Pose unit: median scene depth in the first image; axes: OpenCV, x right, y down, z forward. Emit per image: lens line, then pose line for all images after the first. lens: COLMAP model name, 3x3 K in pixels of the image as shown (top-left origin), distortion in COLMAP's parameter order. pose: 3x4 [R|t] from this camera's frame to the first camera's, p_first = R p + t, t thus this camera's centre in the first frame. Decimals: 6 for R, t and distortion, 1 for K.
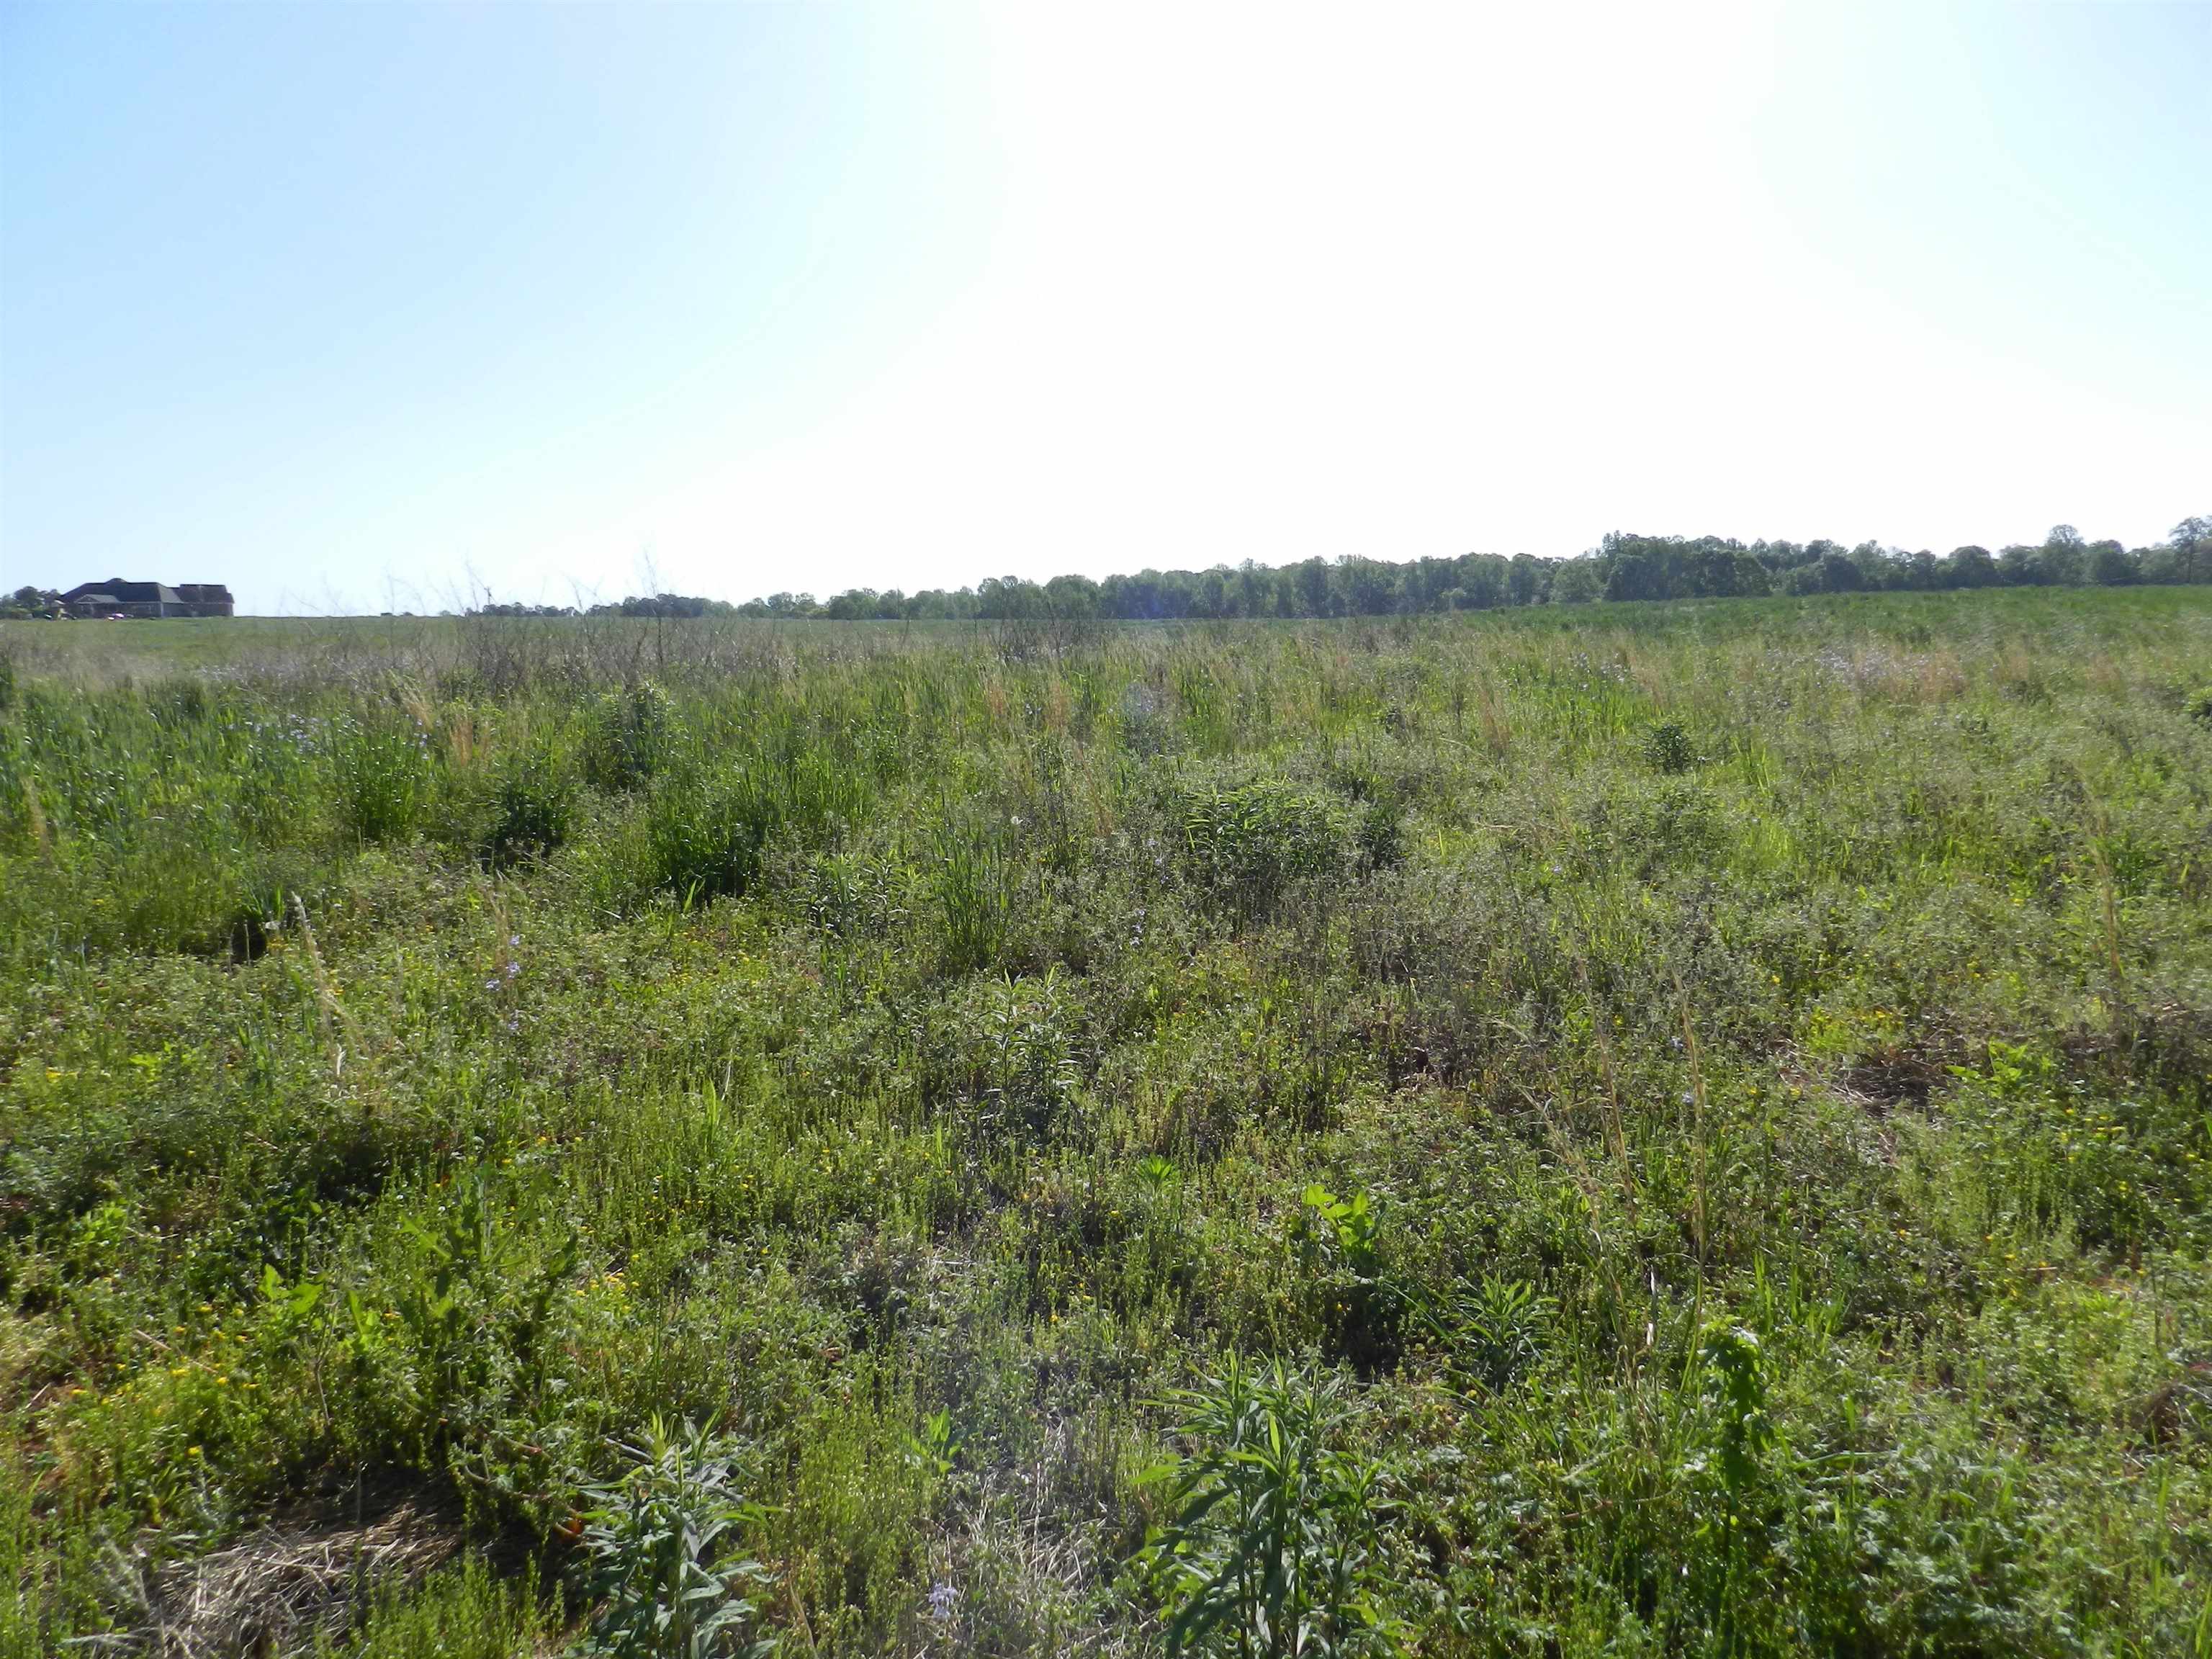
lens RADIAL K [[1407.9, 0, 1106.0], [0, 1407.9, 829.5], [0, 0, 1]] dist [0.033642, -0.001939]
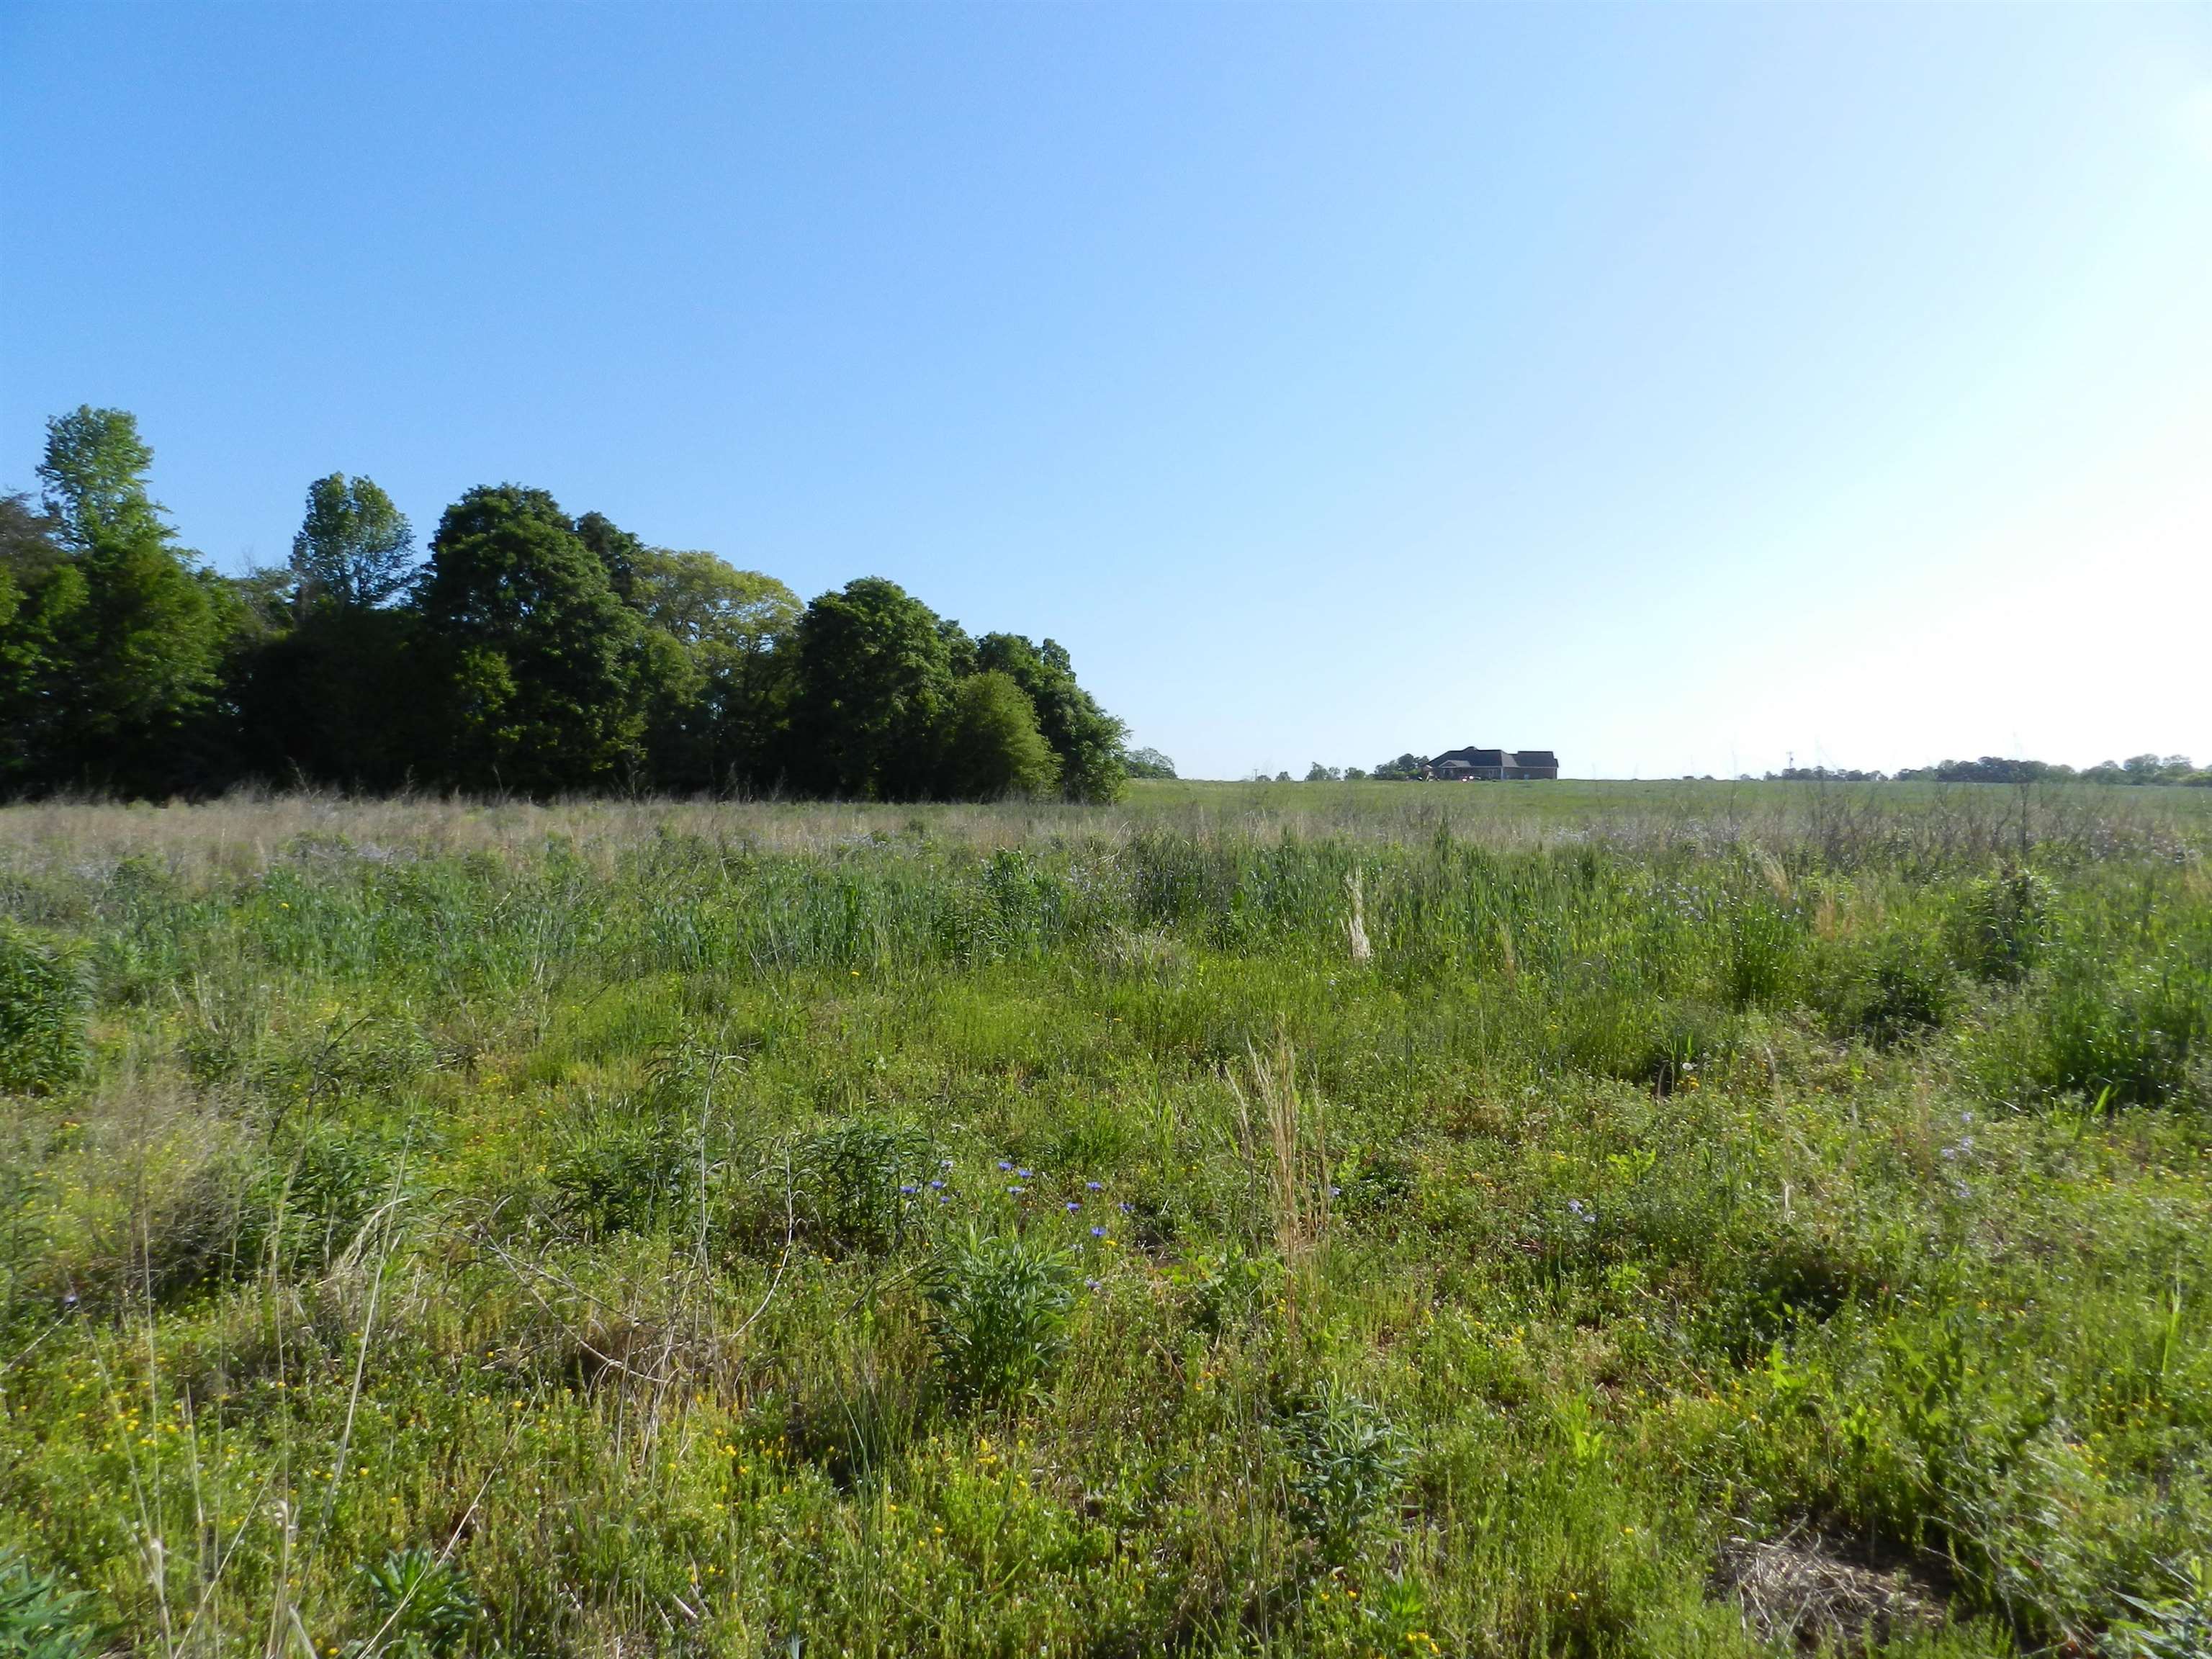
lens RADIAL K [[1504.9, 0, 1098.5], [0, 1504.9, 836.1], [0, 0, 1]] dist [0.028505, -0.001628]
pose [[0.699516, 0.037308, -0.713642, -0.032360], [-0.107973, 0.992689, -0.053940, -0.002205], [0.706413, 0.114786, 0.698430, -0.232742]]
